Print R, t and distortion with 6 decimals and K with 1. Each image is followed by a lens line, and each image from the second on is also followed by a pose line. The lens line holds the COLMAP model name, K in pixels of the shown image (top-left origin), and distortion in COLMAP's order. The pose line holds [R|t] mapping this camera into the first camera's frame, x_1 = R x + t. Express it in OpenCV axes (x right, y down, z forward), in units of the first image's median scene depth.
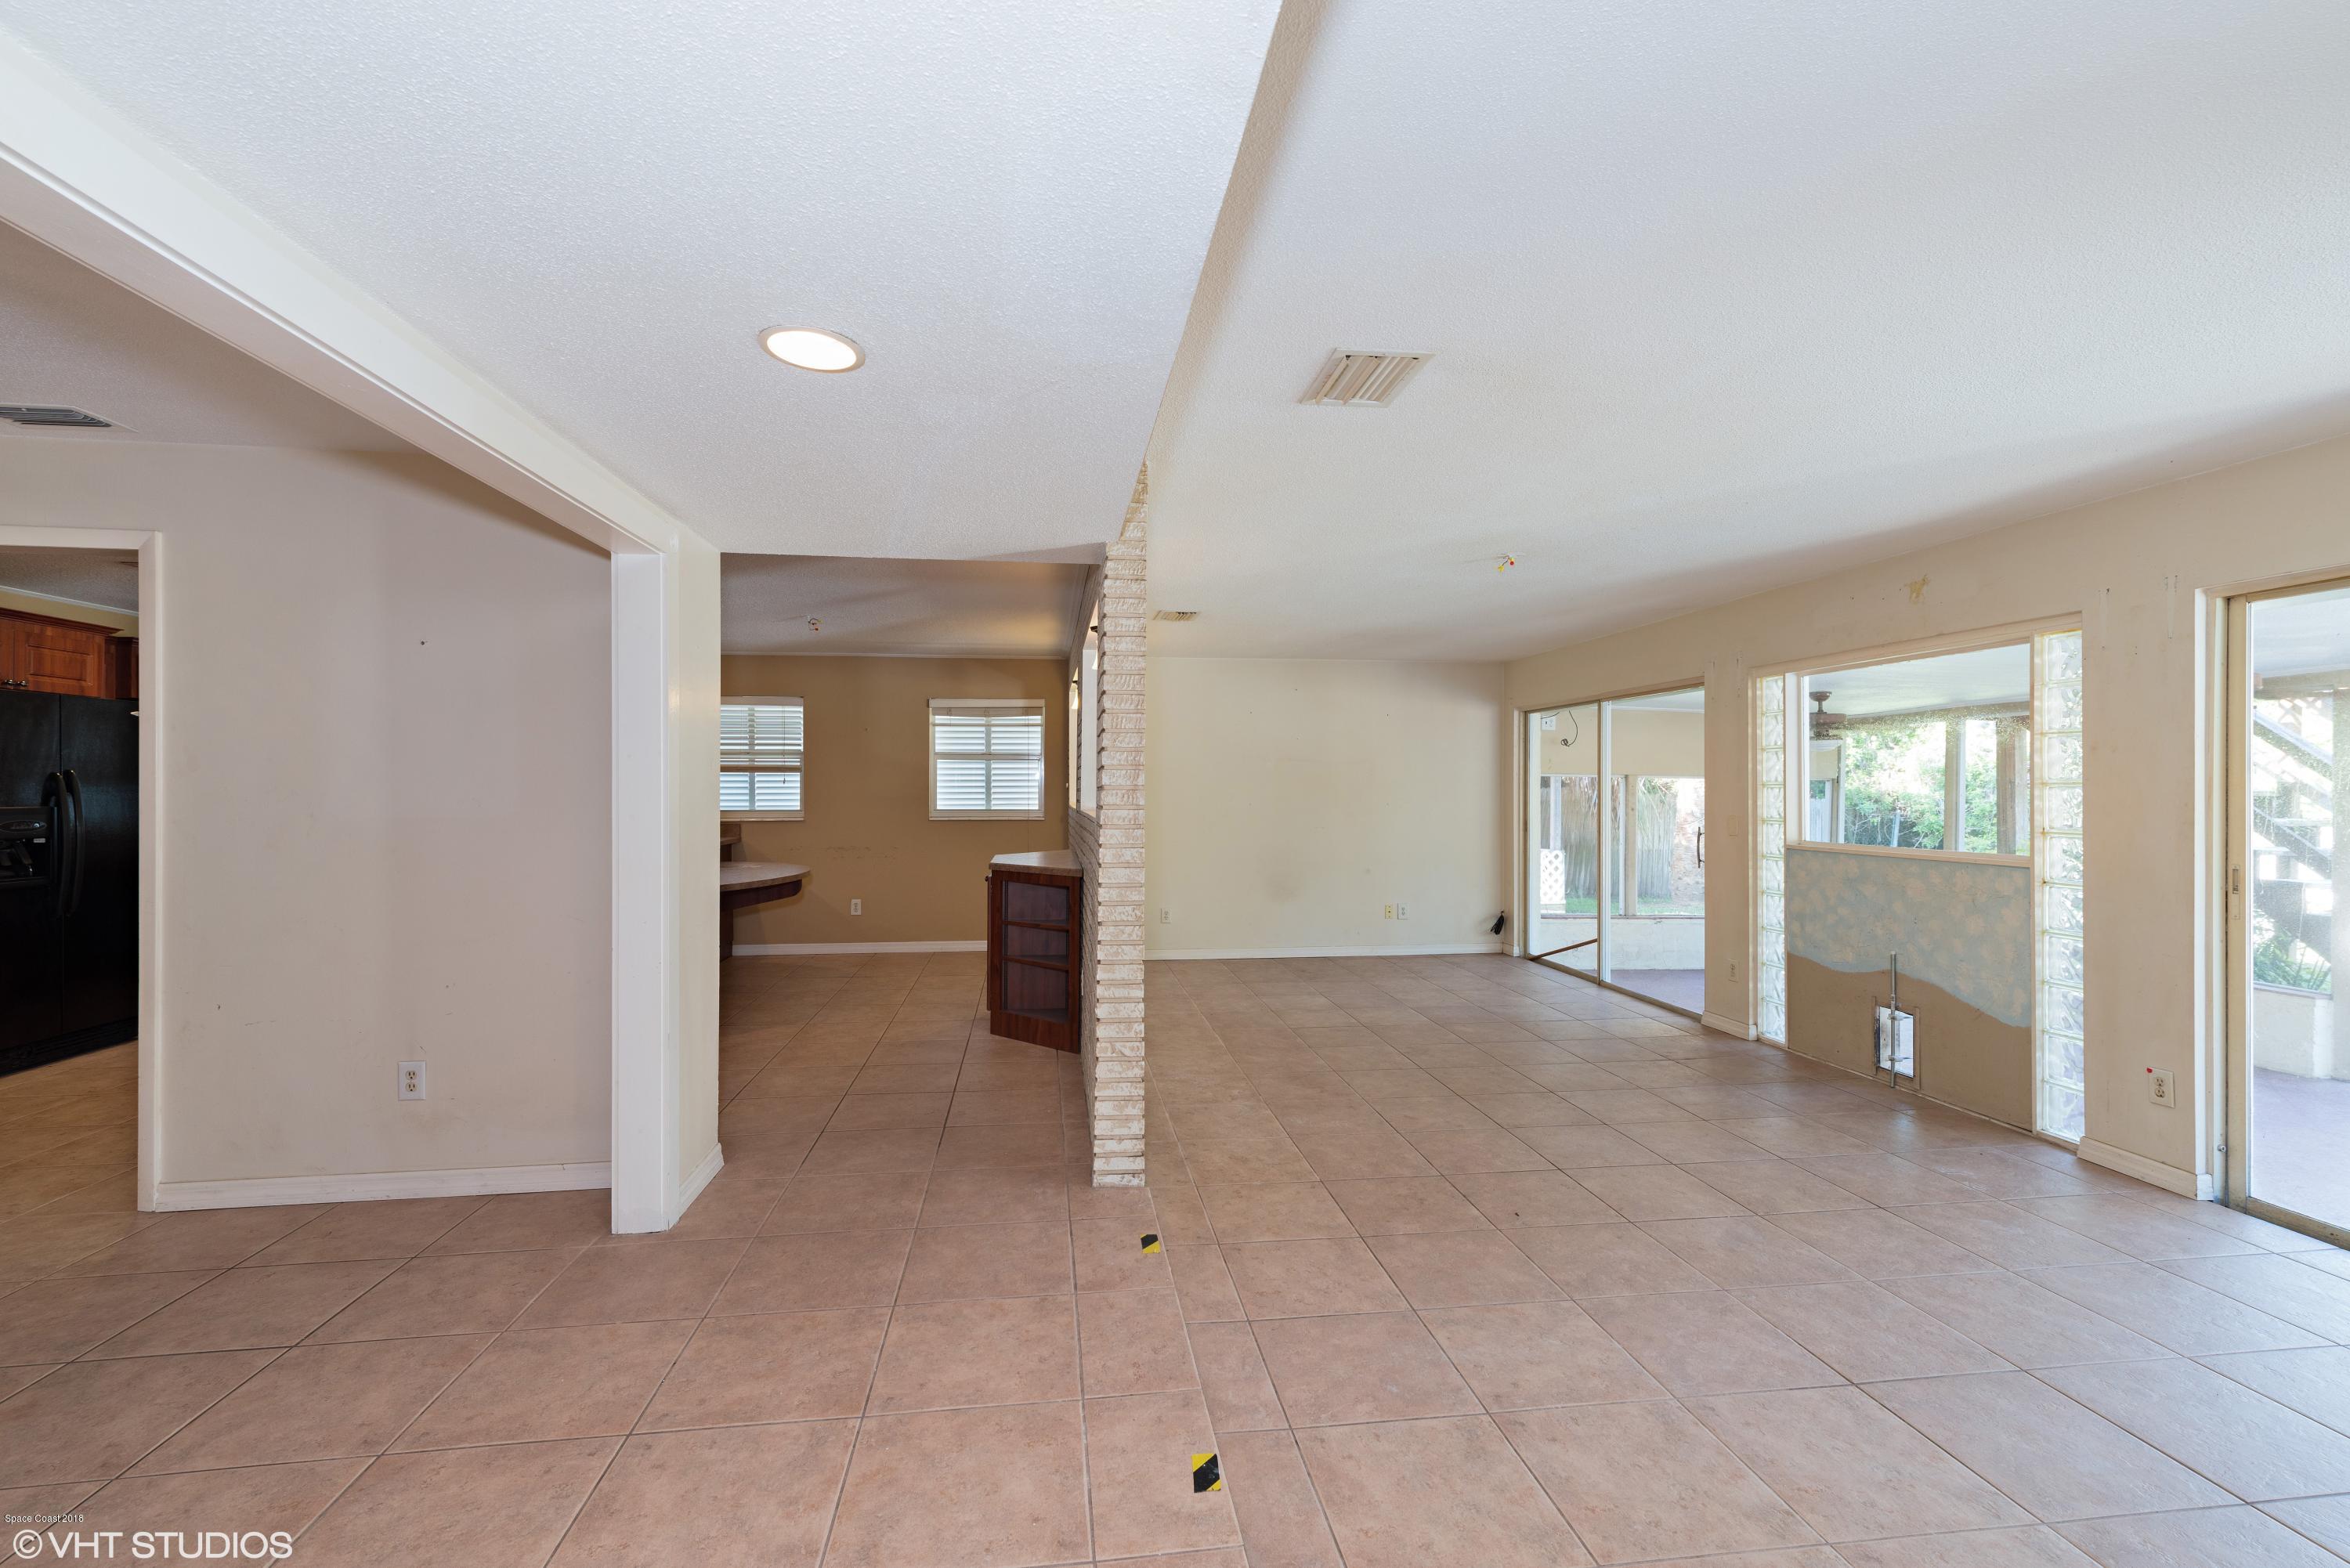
lens RADIAL K [[1007.1, 0, 1175.0], [0, 1007.1, 784.0], [0, 0, 1]] dist [0.000139, -0.000180]
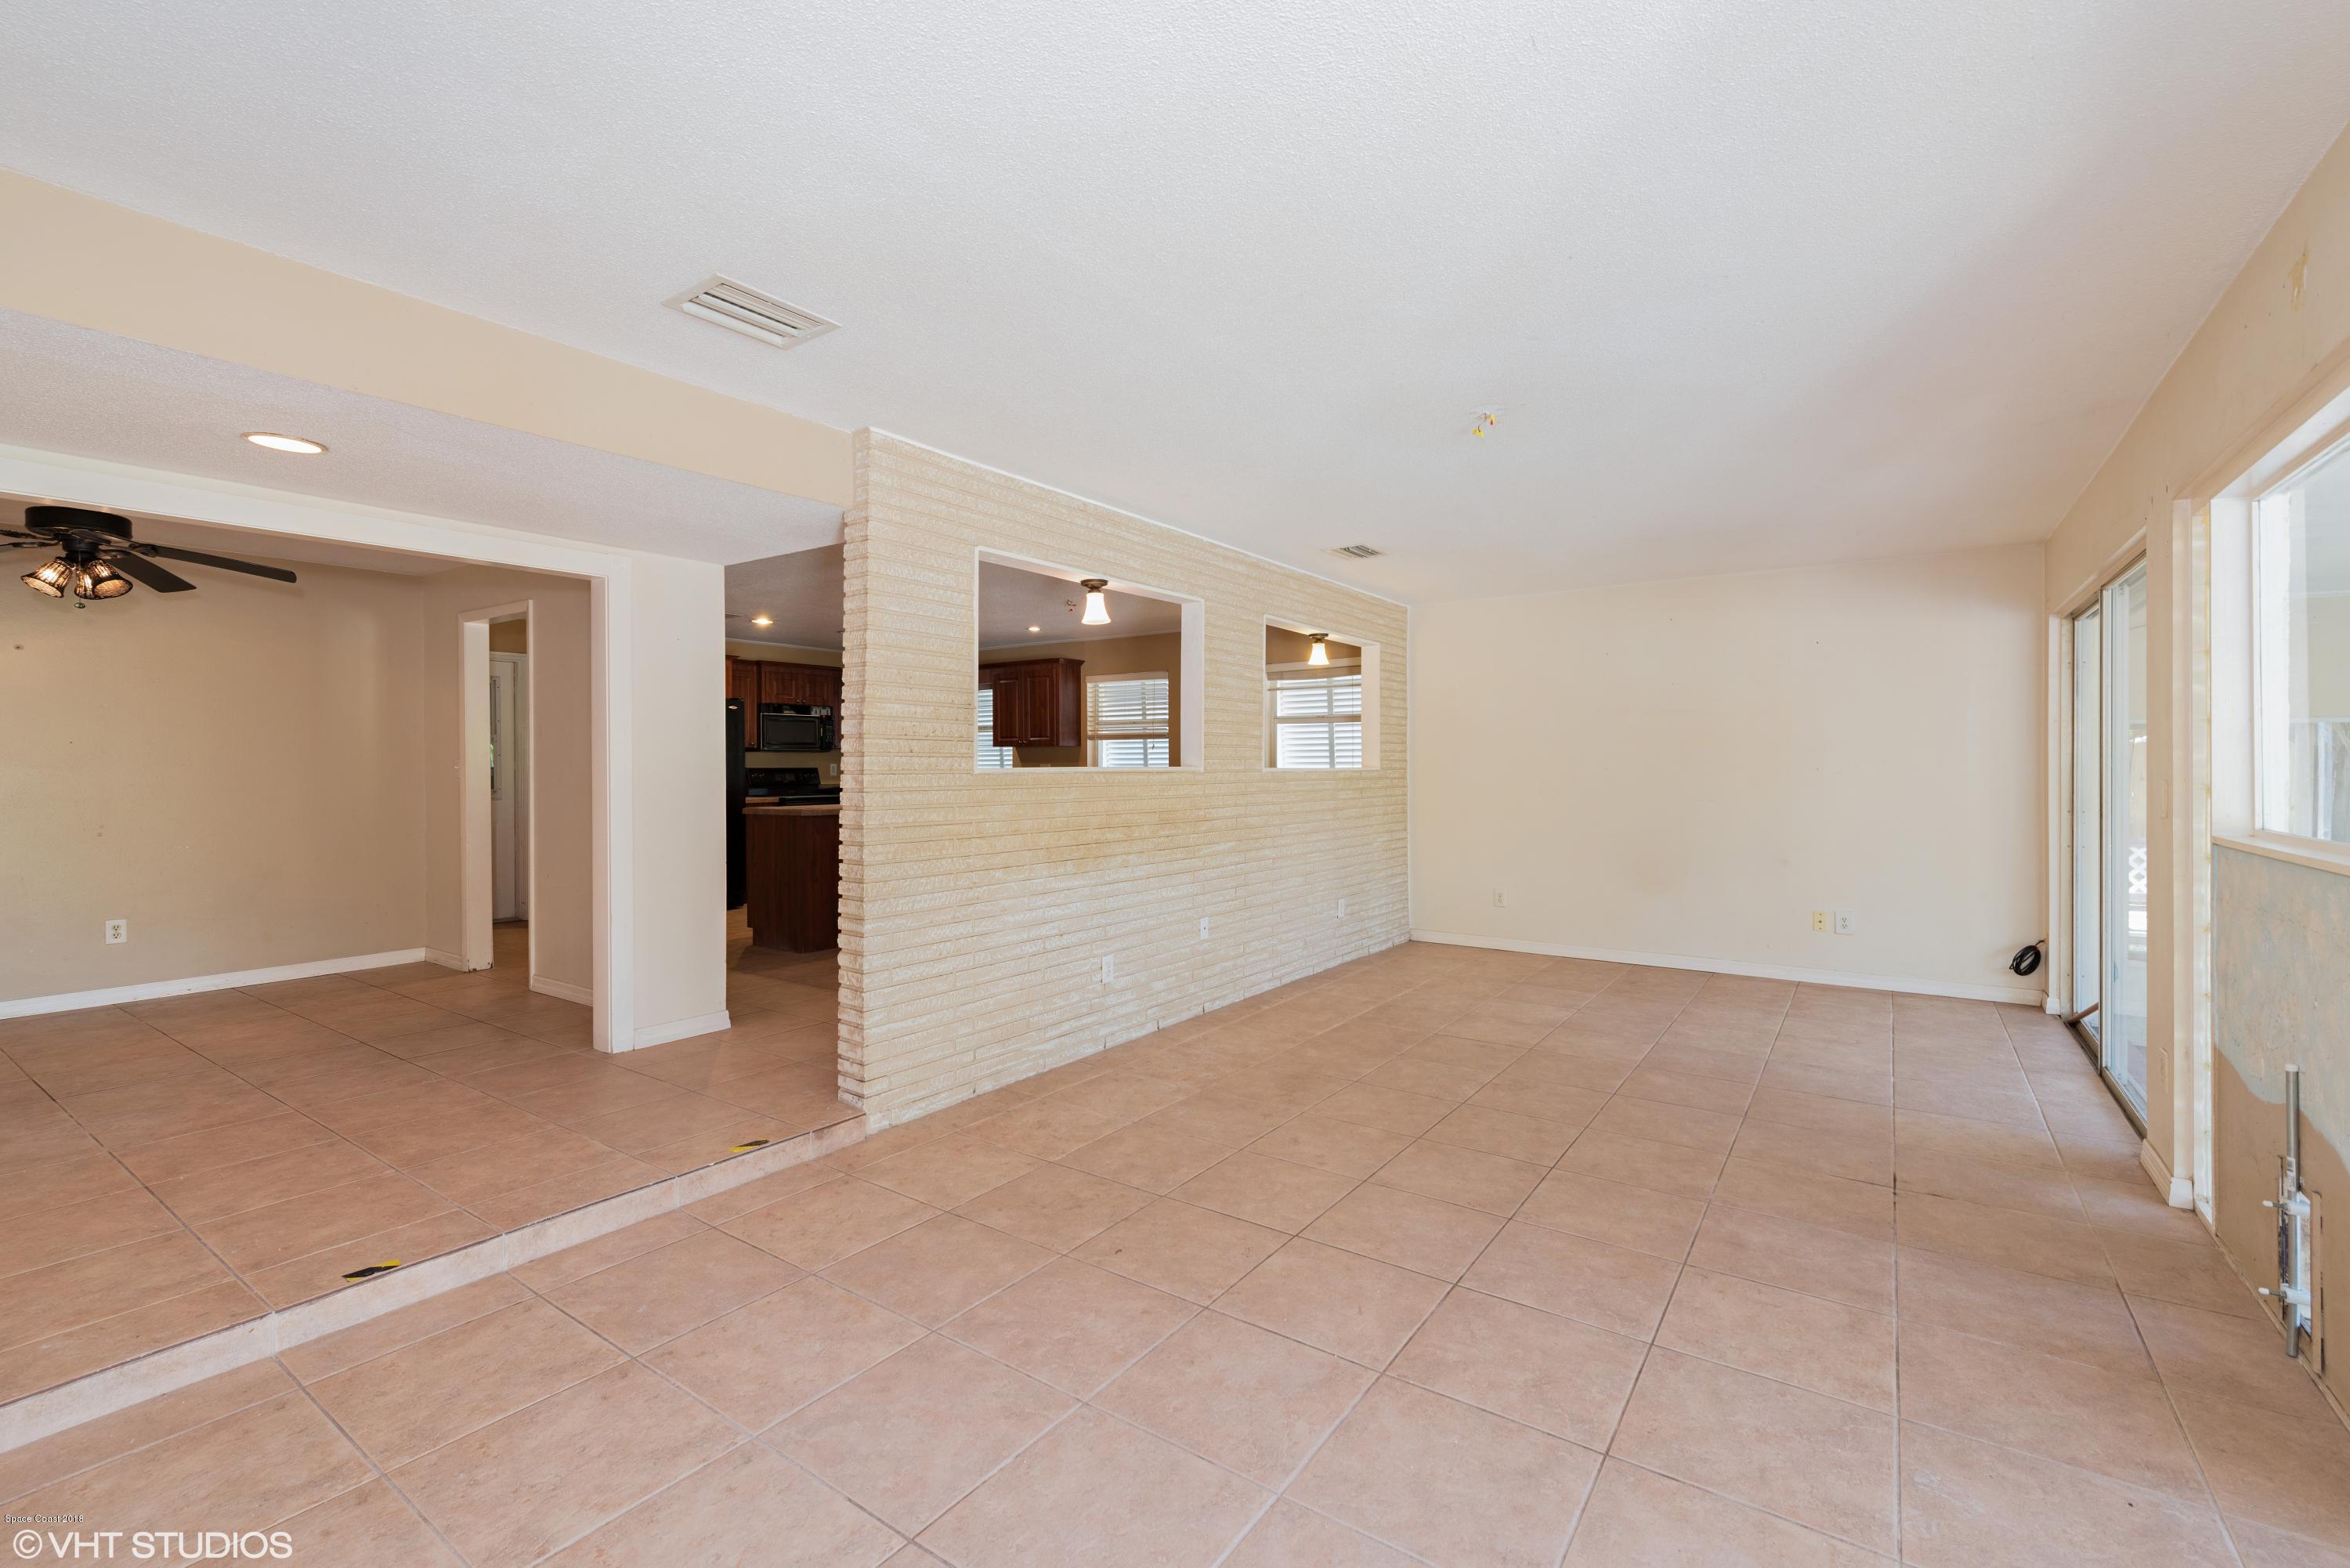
lens RADIAL K [[1021.3, 0, 1174.4], [0, 1021.3, 768.7], [0, 0, 1]] dist [0.001083, 0.000083]
pose [[0.735870, 0.001729, -0.677120, 0.820089], [0.004345, 0.999964, 0.007276, 0.027882], [0.677109, -0.008296, 0.735836, 0.376354]]
